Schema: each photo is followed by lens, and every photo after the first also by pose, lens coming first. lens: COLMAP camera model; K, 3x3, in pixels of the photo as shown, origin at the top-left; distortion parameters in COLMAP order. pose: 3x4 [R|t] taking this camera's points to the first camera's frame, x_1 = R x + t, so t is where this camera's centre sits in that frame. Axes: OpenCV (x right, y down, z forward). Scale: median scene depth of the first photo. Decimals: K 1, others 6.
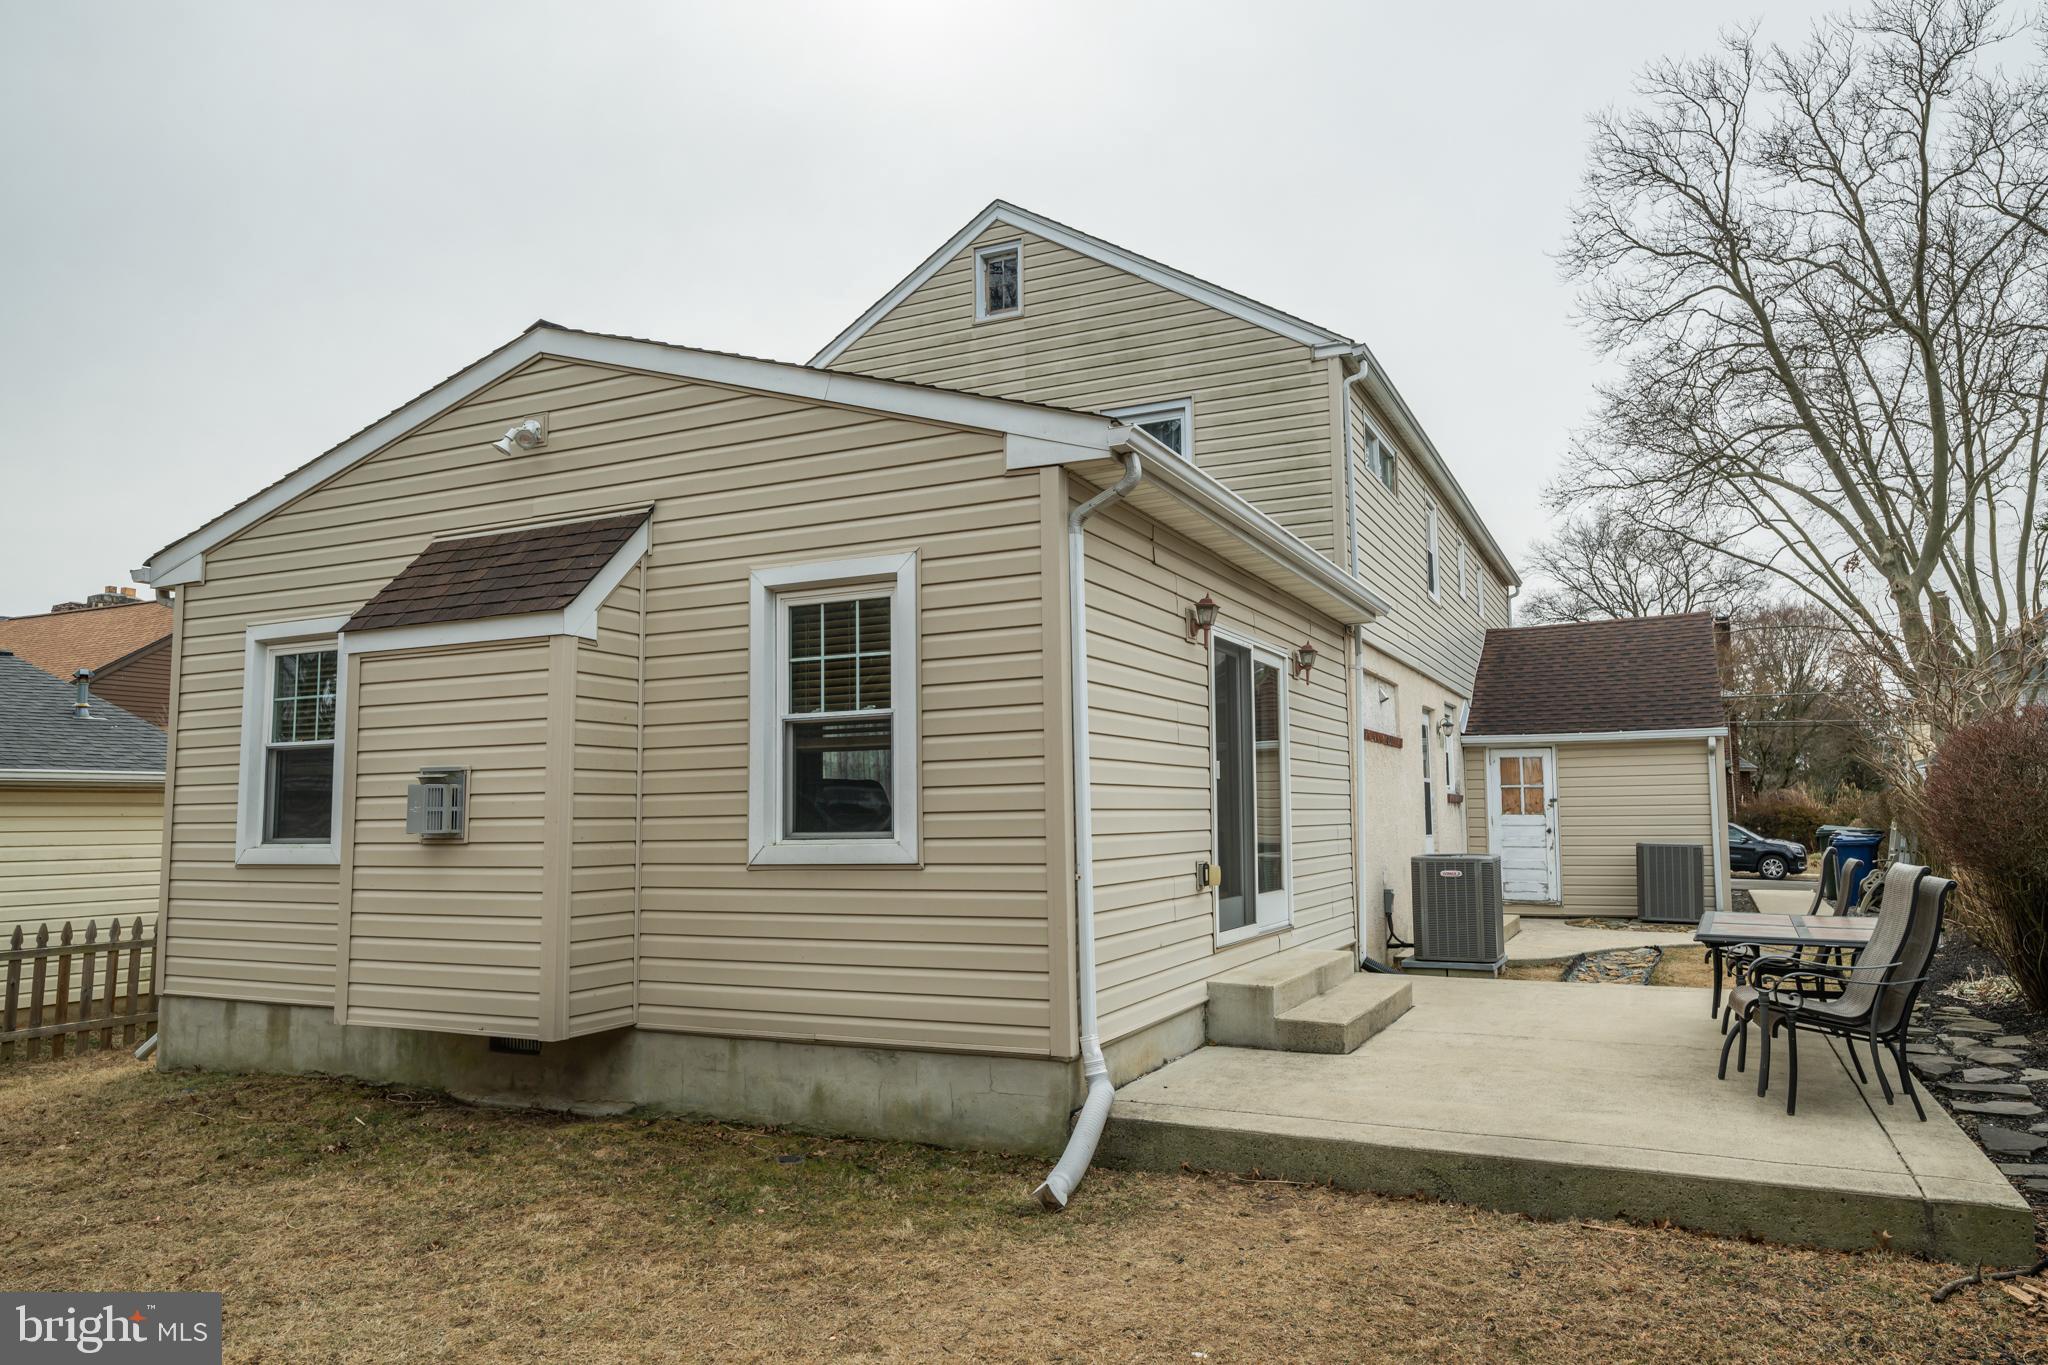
lens RADIAL K [[1361.3, 0, 1026.8], [0, 1361.3, 686.5], [0, 0, 1]] dist [-0.000860, -0.000954]
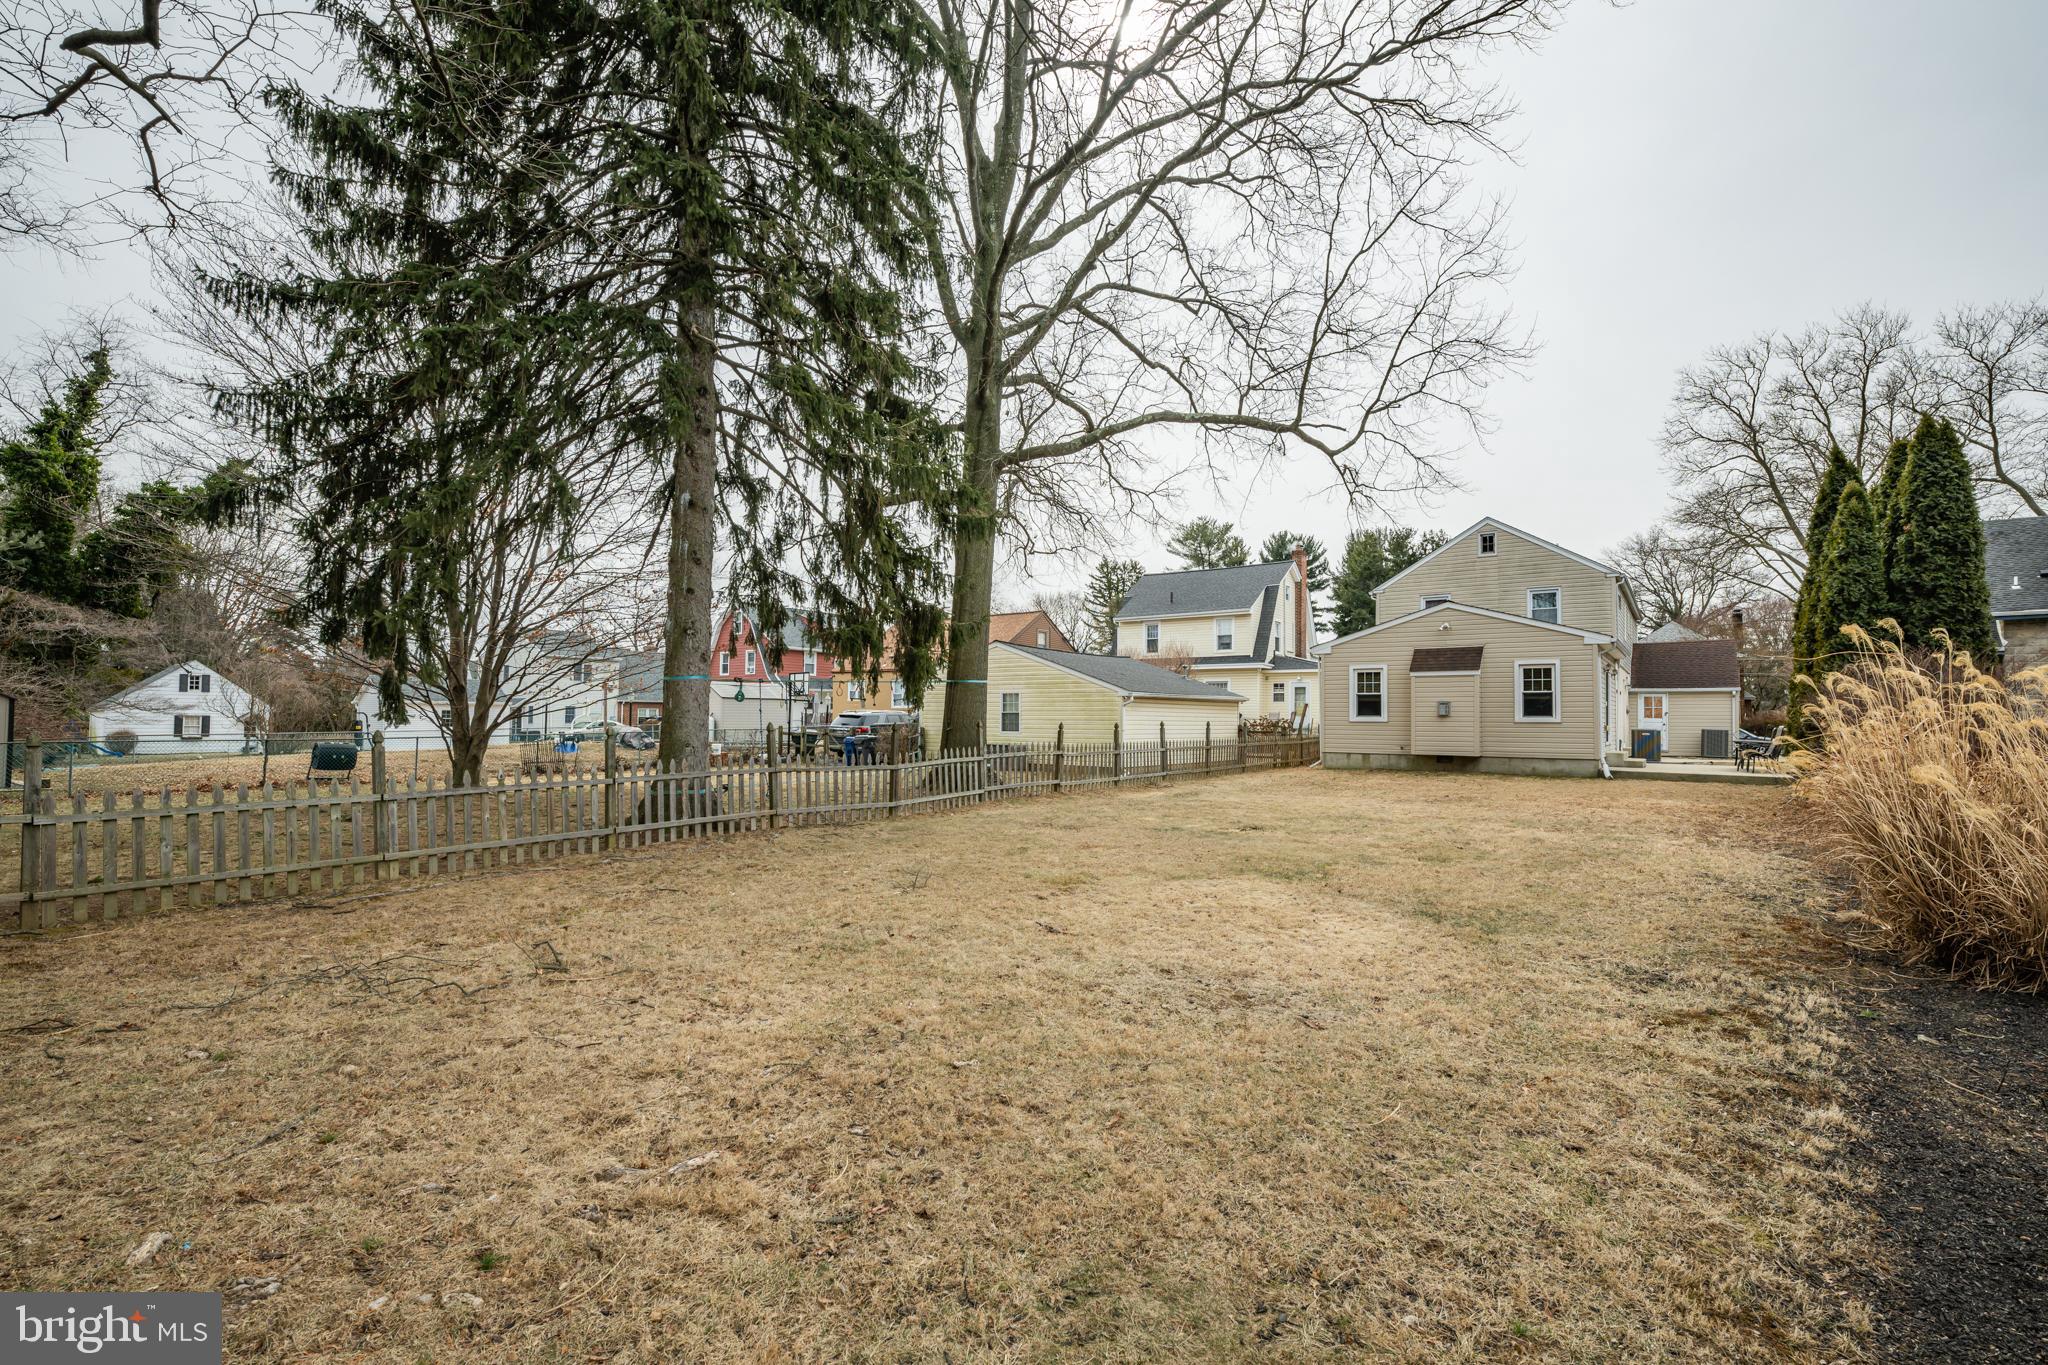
lens RADIAL K [[939.2, 0, 1024.0], [0, 939.2, 682.5], [0, 0, 1]] dist [0.001991, 0.000443]
pose [[0.985092, 0.016050, -0.171277, -0.298457], [-0.005852, 0.998188, 0.059881, -0.044004], [0.171928, -0.057986, 0.983402, -0.567833]]
